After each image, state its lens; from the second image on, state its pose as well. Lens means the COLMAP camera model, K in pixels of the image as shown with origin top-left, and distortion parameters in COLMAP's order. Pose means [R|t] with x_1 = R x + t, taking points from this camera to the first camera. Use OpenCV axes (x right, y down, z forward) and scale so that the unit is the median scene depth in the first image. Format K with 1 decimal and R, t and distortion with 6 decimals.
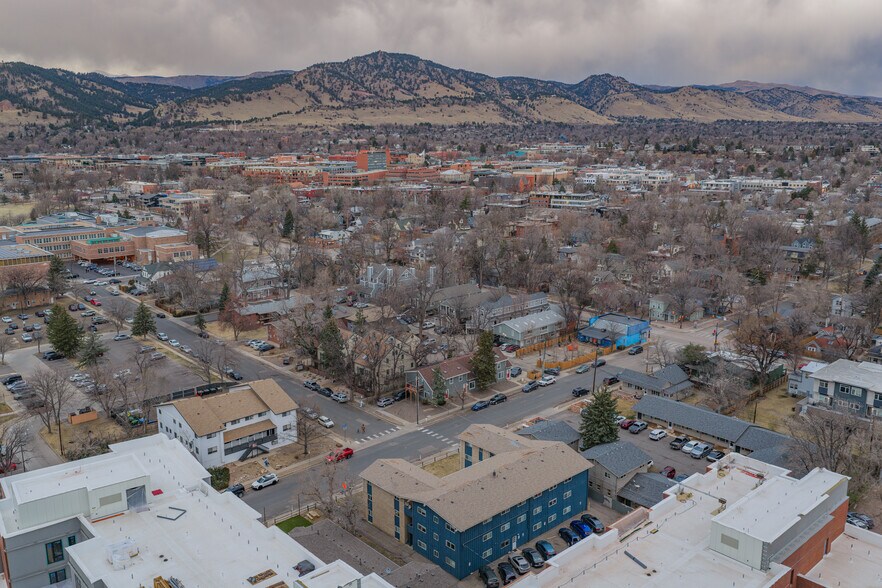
lens RADIAL K [[733.7, 0, 443.2], [0, 733.7, 295.3], [0, 0, 1]] dist [0.014684, -0.021679]
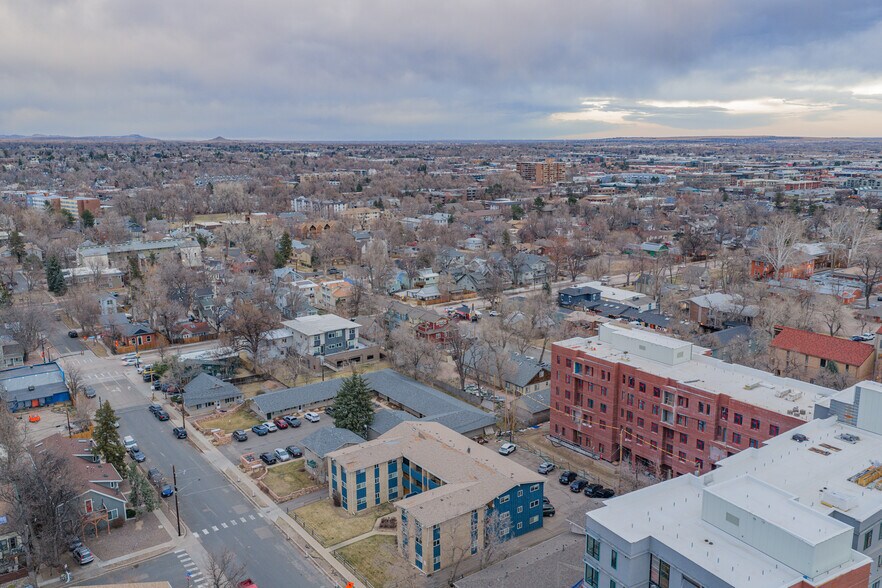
lens RADIAL K [[733.7, 0, 443.2], [0, 733.7, 295.3], [0, 0, 1]] dist [0.014684, -0.021679]
pose [[0.108812, -0.208455, 0.971960, -0.898128], [0.222449, 0.958076, 0.180573, -0.172178], [-0.968853, 0.196563, 0.150621, 0.790873]]
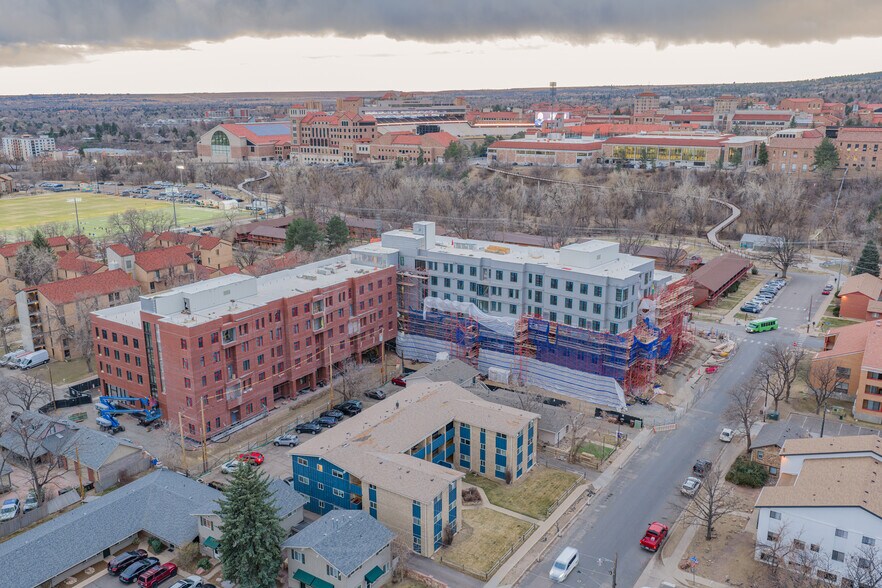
lens RADIAL K [[733.7, 0, 443.2], [0, 733.7, 295.3], [0, 0, 1]] dist [0.014684, -0.021679]
pose [[-0.970666, 0.062826, -0.232079, 0.216594], [-0.051128, 0.889243, 0.454568, -0.324338], [0.234933, 0.453099, -0.859946, 1.712477]]
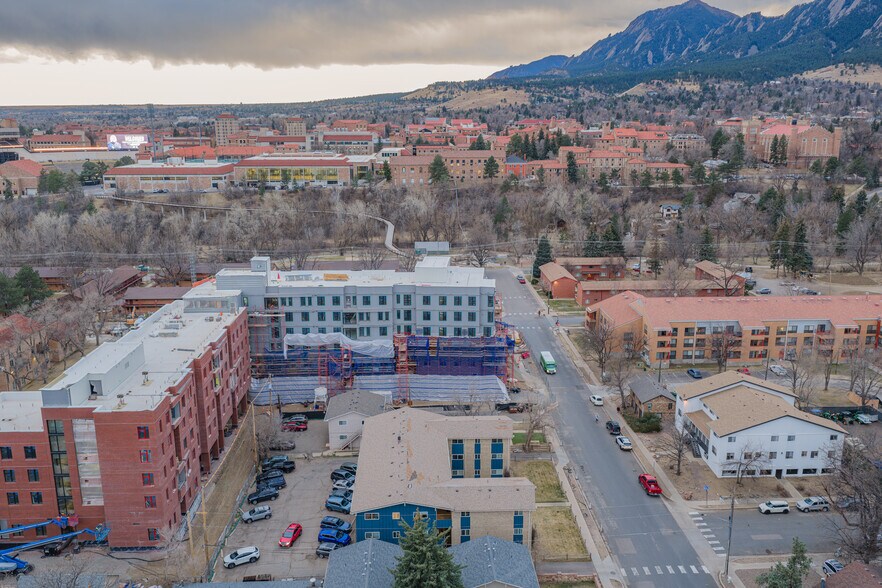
lens RADIAL K [[733.7, 0, 443.2], [0, 733.7, 295.3], [0, 0, 1]] dist [0.014684, -0.021679]
pose [[-0.646406, 0.178400, -0.741844, 0.688548], [-0.165021, 0.916579, 0.364212, -0.284491], [0.744935, 0.357848, -0.563042, 1.454904]]
